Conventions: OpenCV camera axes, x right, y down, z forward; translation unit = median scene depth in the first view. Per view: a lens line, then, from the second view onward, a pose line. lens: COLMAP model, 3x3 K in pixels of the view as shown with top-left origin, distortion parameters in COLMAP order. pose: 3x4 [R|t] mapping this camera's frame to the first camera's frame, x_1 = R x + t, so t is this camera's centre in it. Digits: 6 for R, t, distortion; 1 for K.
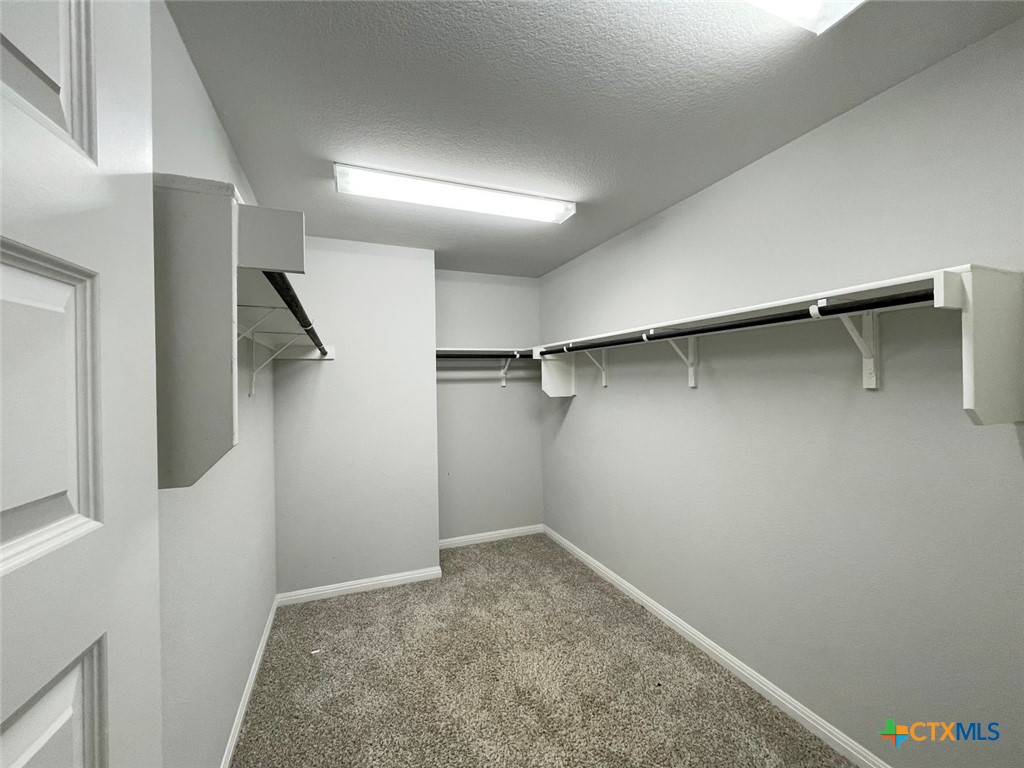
lens RADIAL K [[417.4, 0, 512.8], [0, 417.4, 381.1], [0, 0, 1]] dist [-0.004487, -0.000371]
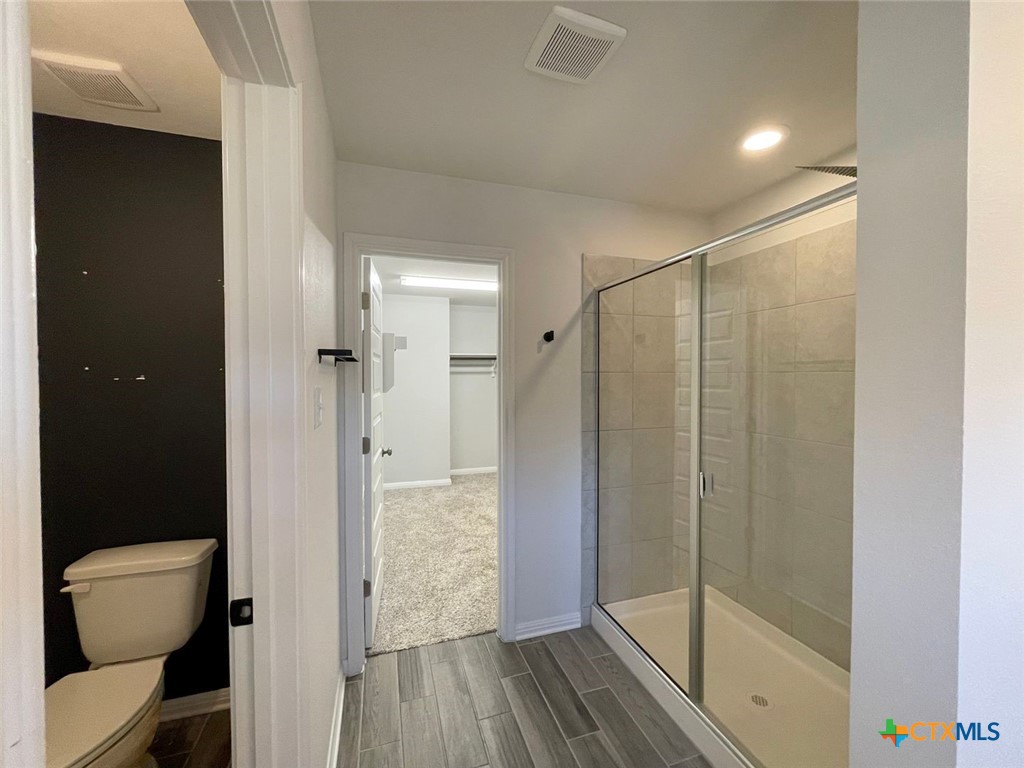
lens RADIAL K [[417.4, 0, 512.1], [0, 417.4, 384.0], [0, 0, 1]] dist [-0.004487, -0.000371]
pose [[0.997206, 0.016748, -0.072794, 0.218937], [-0.014970, 0.999578, 0.024893, -0.000868], [0.073180, -0.023734, 0.997036, -0.769594]]
